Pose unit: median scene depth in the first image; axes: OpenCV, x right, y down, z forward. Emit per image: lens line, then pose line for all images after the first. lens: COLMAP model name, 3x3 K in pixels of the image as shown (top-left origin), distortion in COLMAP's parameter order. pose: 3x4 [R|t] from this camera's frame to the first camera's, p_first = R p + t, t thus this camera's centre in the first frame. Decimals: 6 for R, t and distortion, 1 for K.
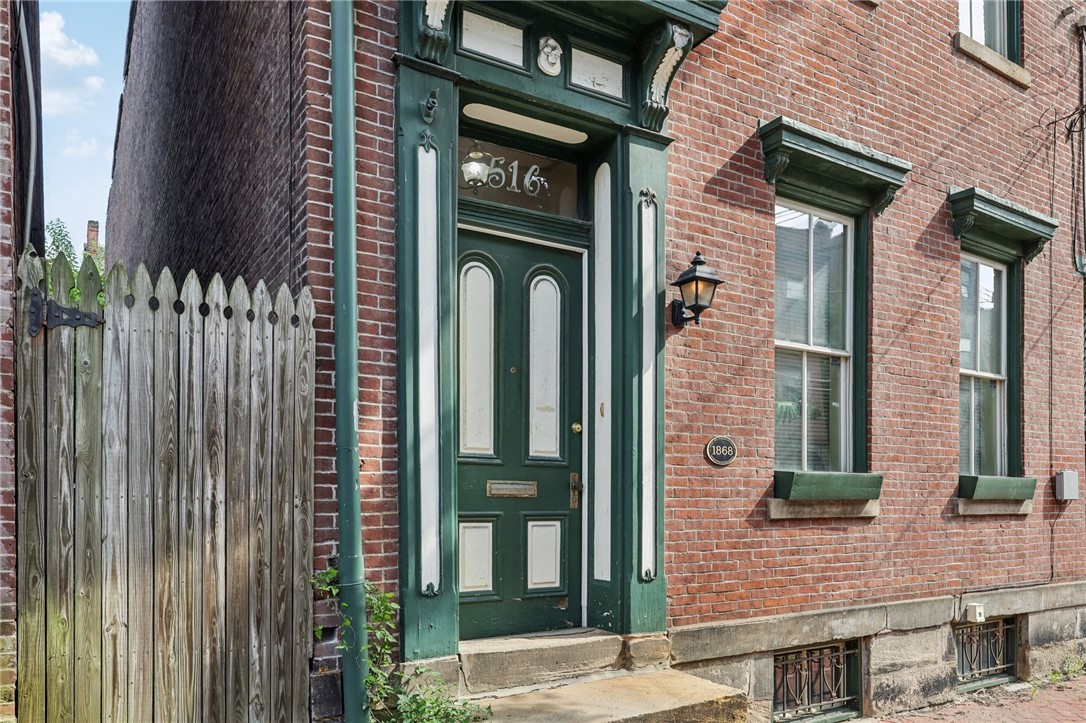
lens RADIAL K [[809.3, 0, 543.0], [0, 809.3, 361.5], [0, 0, 1]] dist [0.004738, 0.004751]
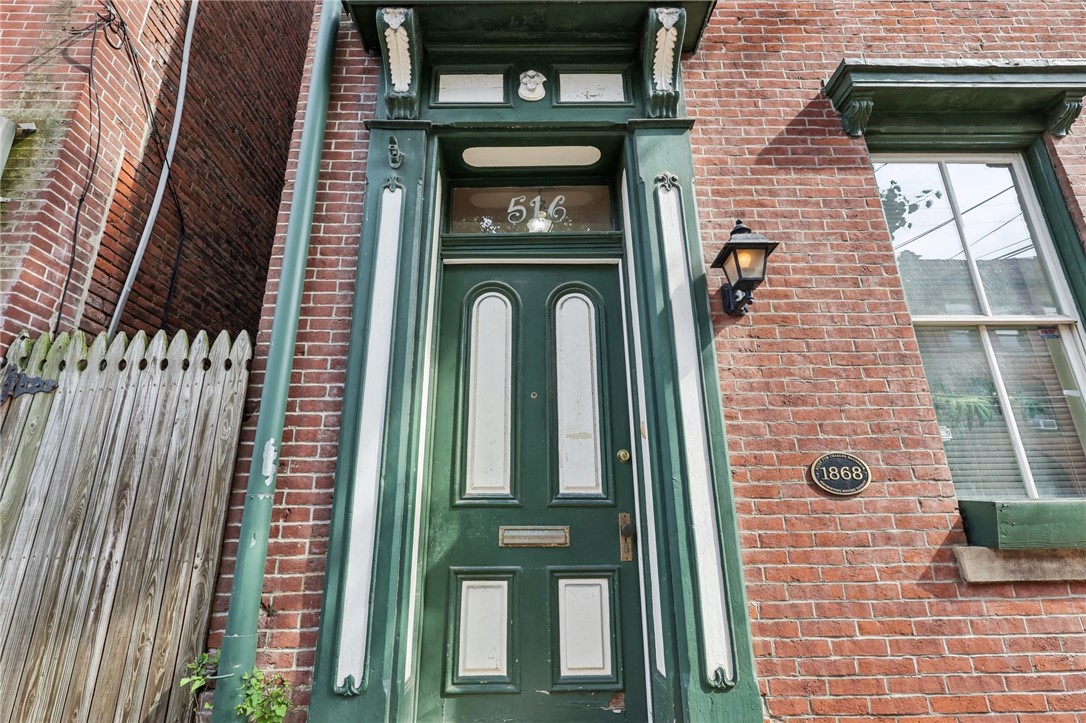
lens RADIAL K [[446.6, 0, 603.9], [0, 446.6, 333.8], [0, 0, 1]] dist [0.001133, -0.000372]
pose [[0.845069, -0.214981, -0.489533, 0.280267], [0.099796, 0.962933, -0.250602, 0.075115], [0.525262, 0.162922, 0.835199, 0.589215]]
